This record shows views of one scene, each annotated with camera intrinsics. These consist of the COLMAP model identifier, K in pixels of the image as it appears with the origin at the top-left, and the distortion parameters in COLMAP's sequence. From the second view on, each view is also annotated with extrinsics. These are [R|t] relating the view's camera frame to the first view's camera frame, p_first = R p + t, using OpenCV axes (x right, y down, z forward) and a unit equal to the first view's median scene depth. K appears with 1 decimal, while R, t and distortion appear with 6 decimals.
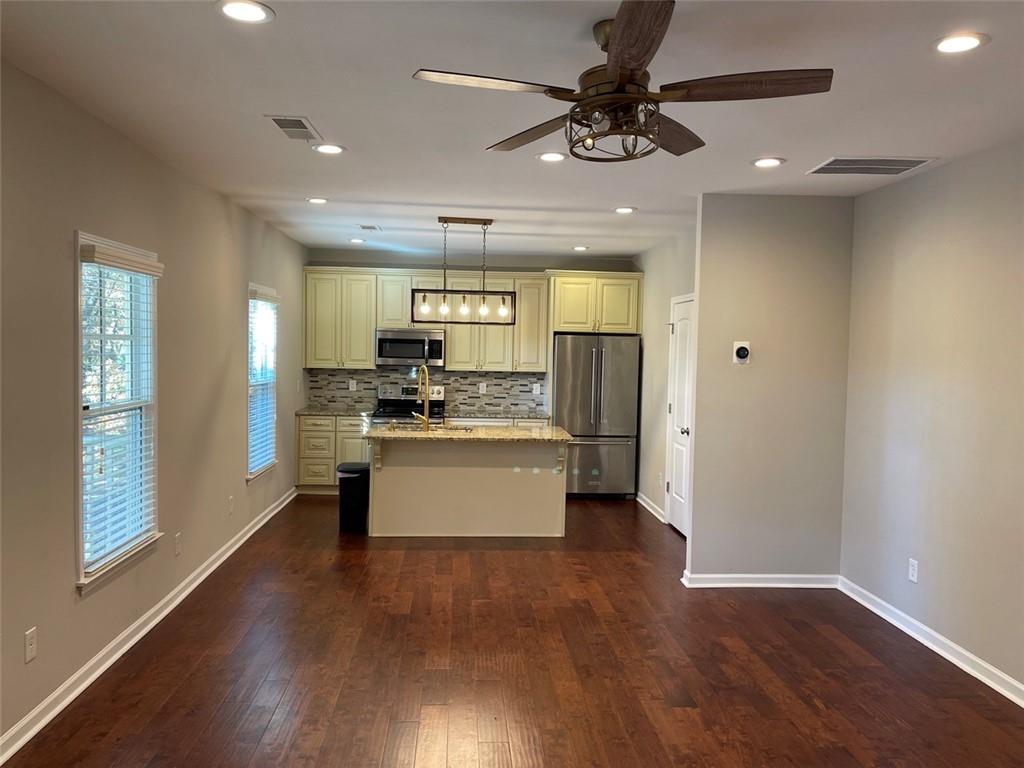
lens RADIAL K [[765.2, 0, 512.3], [0, 765.2, 385.8], [0, 0, 1]] dist [0.005736, -0.000610]
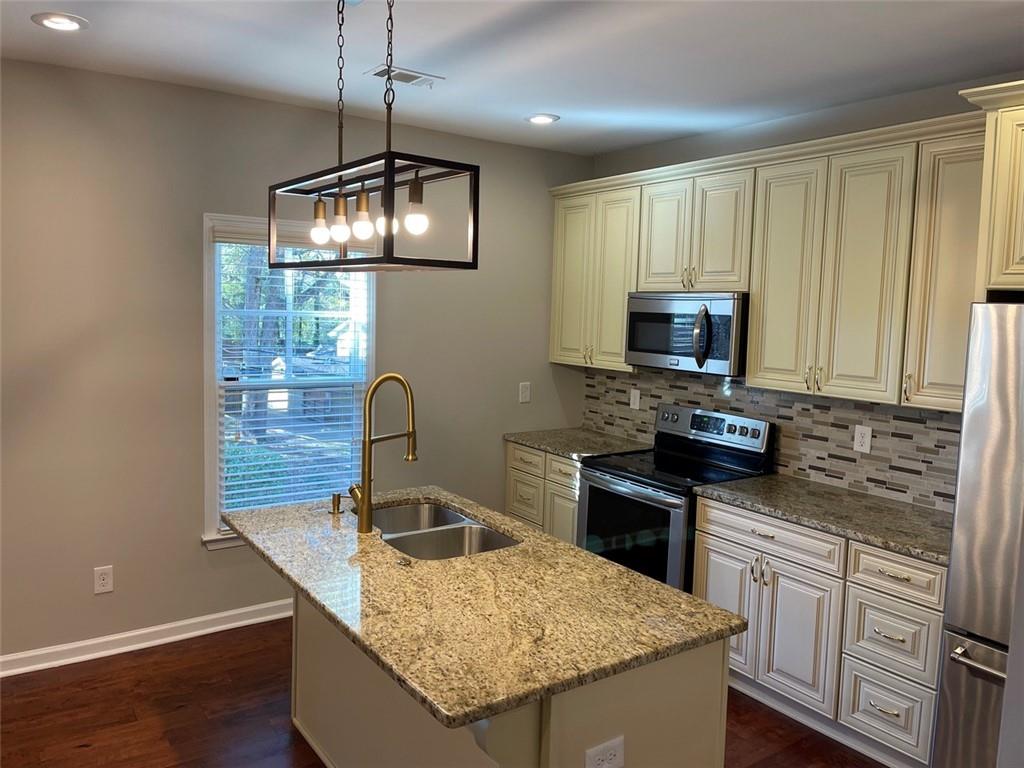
lens RADIAL K [[765.2, 0, 510.6], [0, 765.2, 376.2], [0, 0, 1]] dist [0.005736, -0.000610]
pose [[0.517246, 0.074882, -0.852555, 0.208186], [-0.067160, 0.996644, 0.046792, -0.036295], [0.853198, 0.033055, 0.520539, 0.640962]]
